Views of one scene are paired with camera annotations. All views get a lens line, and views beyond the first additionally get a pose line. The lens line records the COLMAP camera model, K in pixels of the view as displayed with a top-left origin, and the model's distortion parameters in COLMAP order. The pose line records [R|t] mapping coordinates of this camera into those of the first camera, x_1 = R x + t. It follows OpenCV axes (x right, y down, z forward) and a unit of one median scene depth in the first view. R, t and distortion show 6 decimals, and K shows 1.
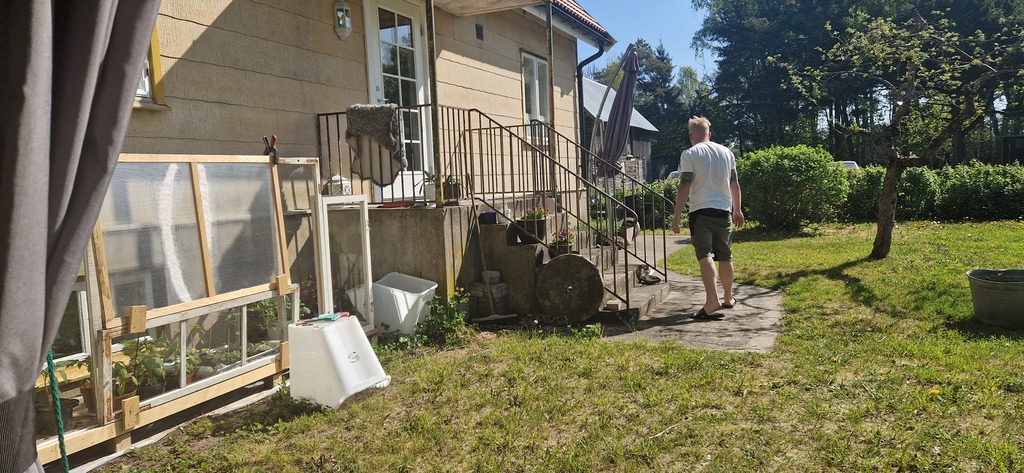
lens RADIAL K [[676.4, 0, 506.5], [0, 676.4, 232.4], [0, 0, 1]] dist [0.099537, -0.090013]
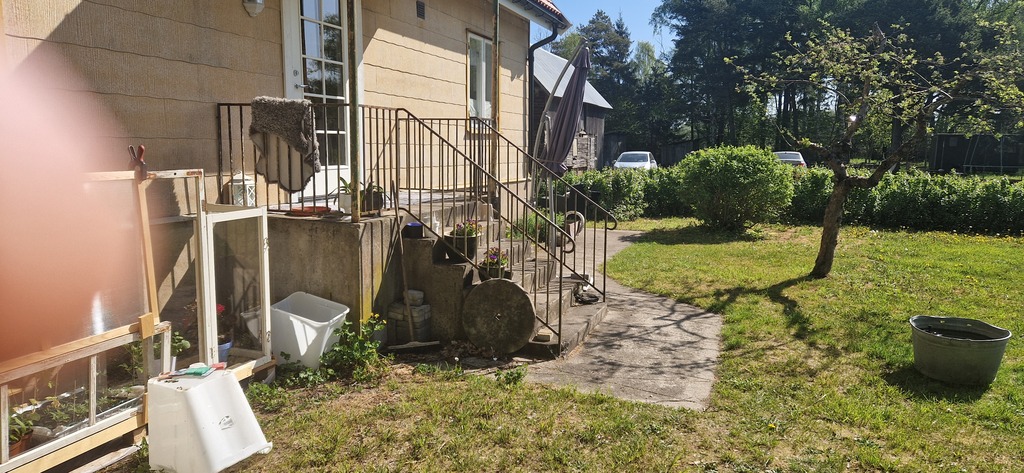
lens RADIAL K [[680.0, 0, 512.0], [0, 680.0, 236.5], [0, 0, 1]] dist [0.094396, -0.094970]
pose [[0.995416, 0.047450, 0.083043, 0.028804], [-0.052180, 0.997081, 0.055744, -0.071824], [-0.080155, -0.059822, 0.994986, 0.088077]]
